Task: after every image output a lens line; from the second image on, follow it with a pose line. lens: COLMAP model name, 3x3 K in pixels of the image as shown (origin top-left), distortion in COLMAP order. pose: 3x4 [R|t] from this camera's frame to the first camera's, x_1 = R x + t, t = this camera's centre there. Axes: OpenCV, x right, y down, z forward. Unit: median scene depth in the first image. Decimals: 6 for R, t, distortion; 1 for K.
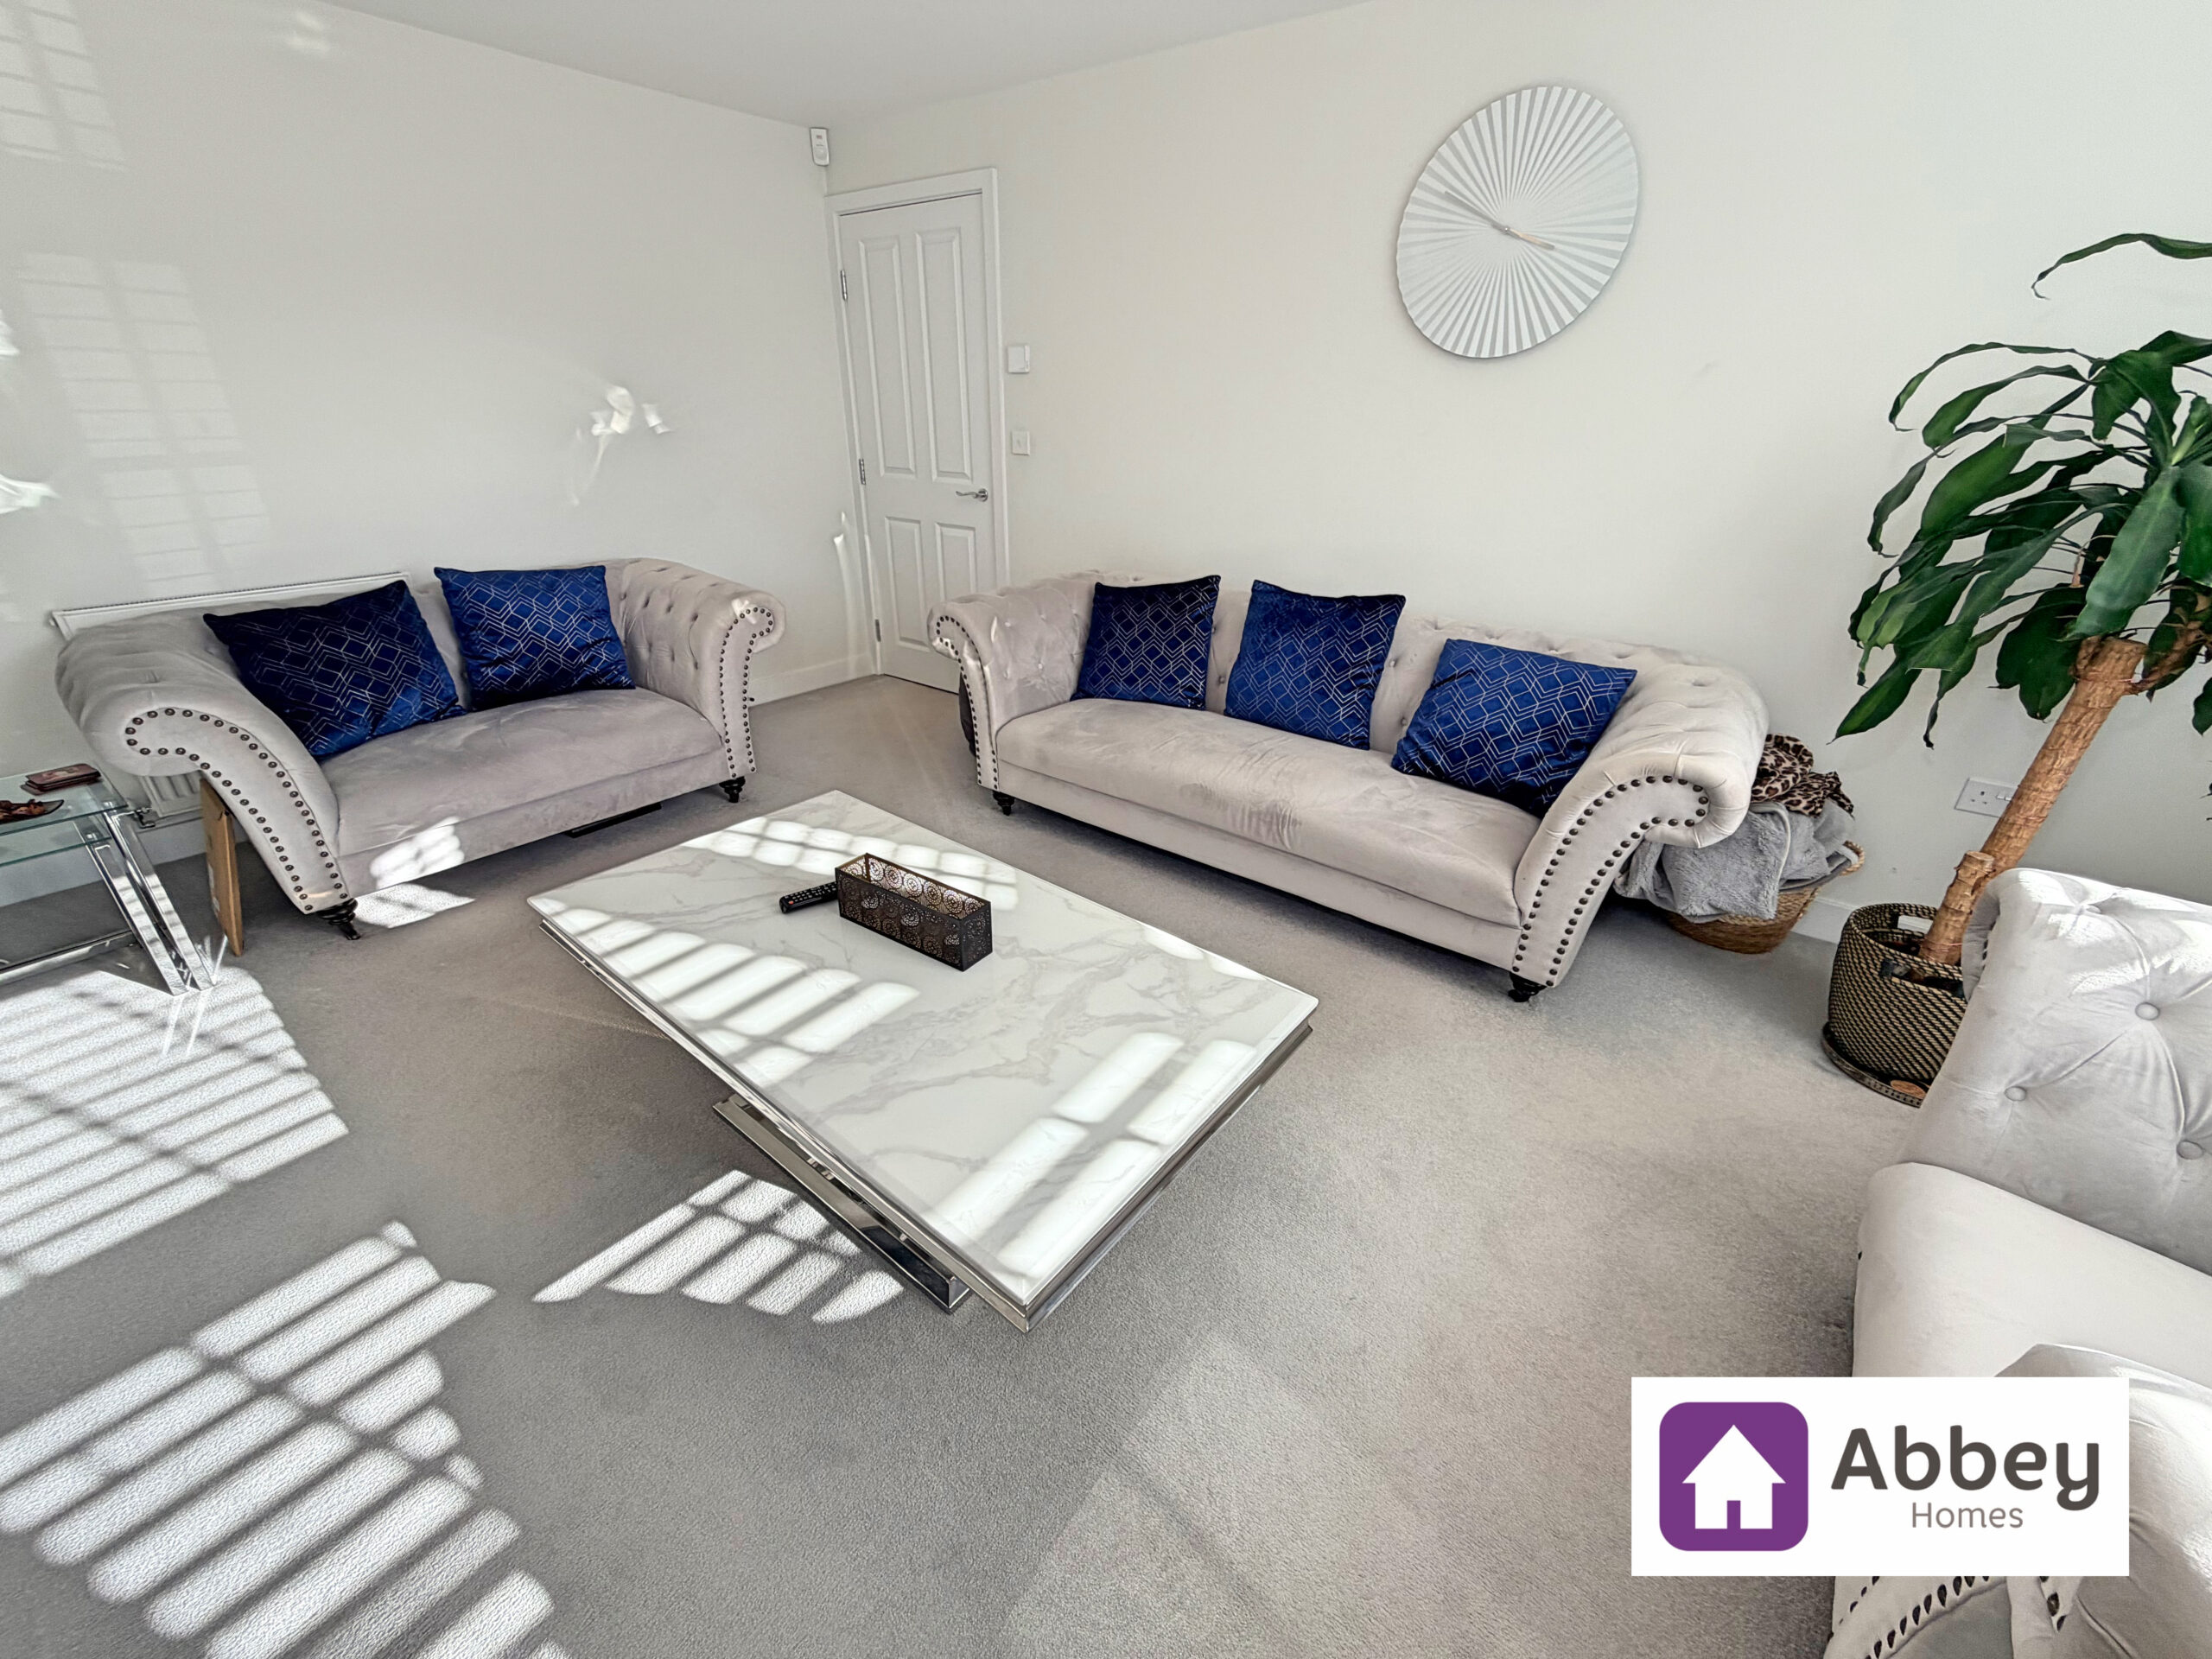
lens RADIAL K [[887.4, 0, 1106.0], [0, 887.4, 829.5], [0, 0, 1]] dist [-0.000555, -0.000159]
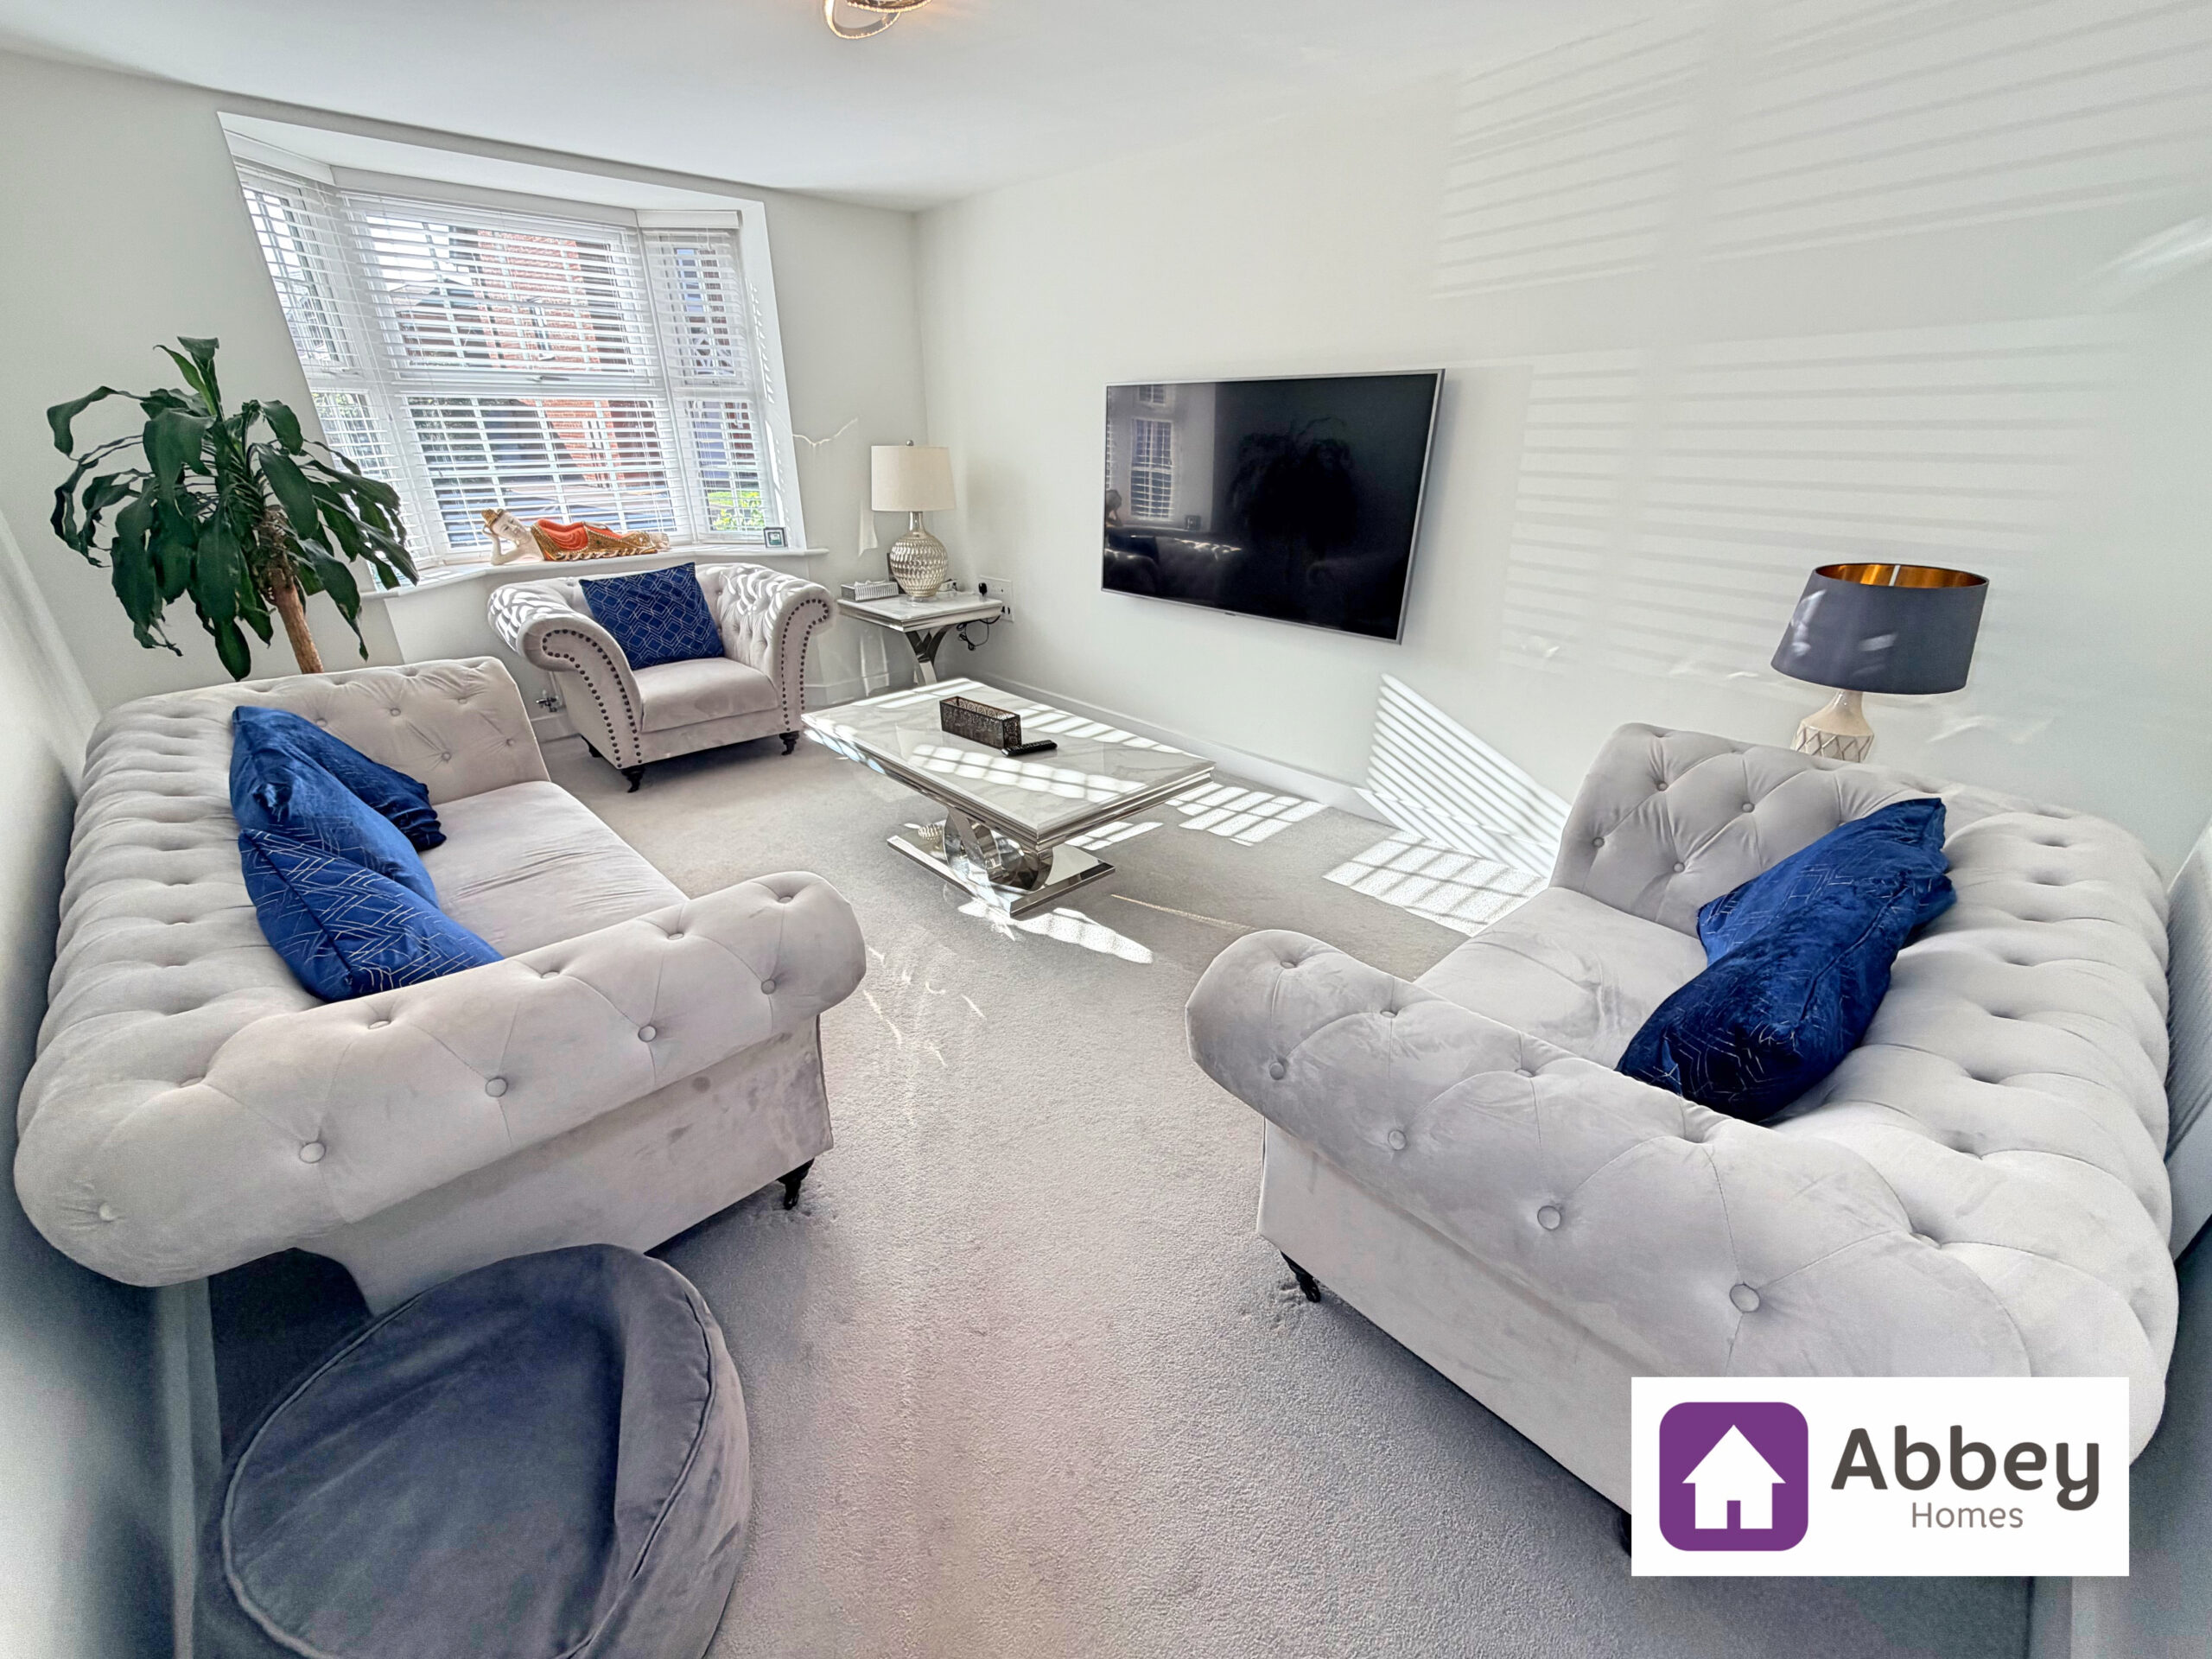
lens RADIAL K [[887.4, 0, 1106.0], [0, 887.4, 829.5], [0, 0, 1]] dist [-0.000555, -0.000159]
pose [[-0.991067, -0.072900, 0.111675, -0.697238], [0.040213, 0.635052, 0.771422, -1.169589], [-0.127156, 0.769022, -0.626448, 2.287404]]
